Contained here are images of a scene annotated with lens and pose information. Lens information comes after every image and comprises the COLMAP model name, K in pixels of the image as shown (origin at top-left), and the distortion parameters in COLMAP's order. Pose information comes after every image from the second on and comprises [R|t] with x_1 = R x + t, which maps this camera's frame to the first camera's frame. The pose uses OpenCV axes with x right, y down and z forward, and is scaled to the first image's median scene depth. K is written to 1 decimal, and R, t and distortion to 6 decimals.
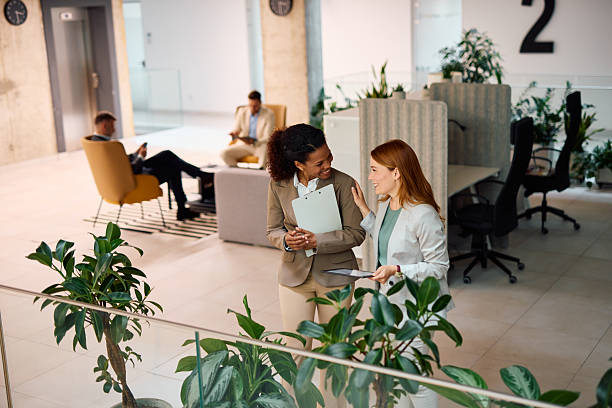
lens RADIAL K [[856.4, 0, 306.0], [0, 856.4, 204.0], [0, 0, 1]] dist [0.010856, -0.029286]
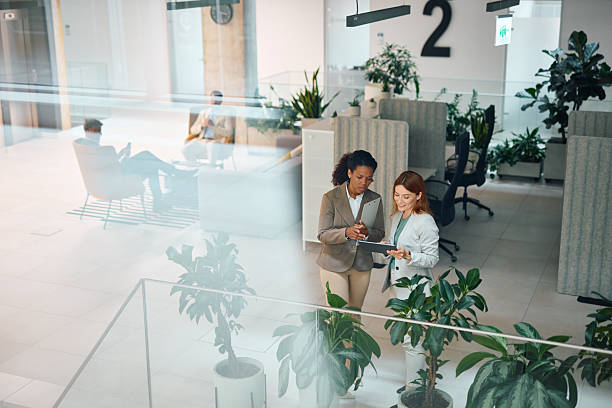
lens RADIAL K [[856.4, 0, 306.0], [0, 856.4, 204.0], [0, 0, 1]] dist [0.010856, -0.029286]
pose [[0.986543, -0.013557, 0.162938, -0.144081], [0.008062, 0.999378, 0.034340, -0.031039], [-0.163302, -0.032564, 0.986038, -0.172952]]
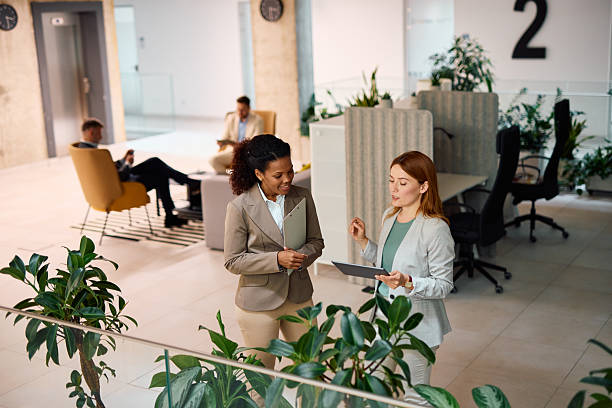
lens RADIAL K [[856.4, 0, 306.0], [0, 856.4, 204.0], [0, 0, 1]] dist [0.010856, -0.029286]
pose [[0.999996, 0.001340, 0.002494, 0.011501], [-0.001332, 0.999995, -0.002879, -0.005950], [-0.002498, 0.002876, 0.999993, 0.004675]]
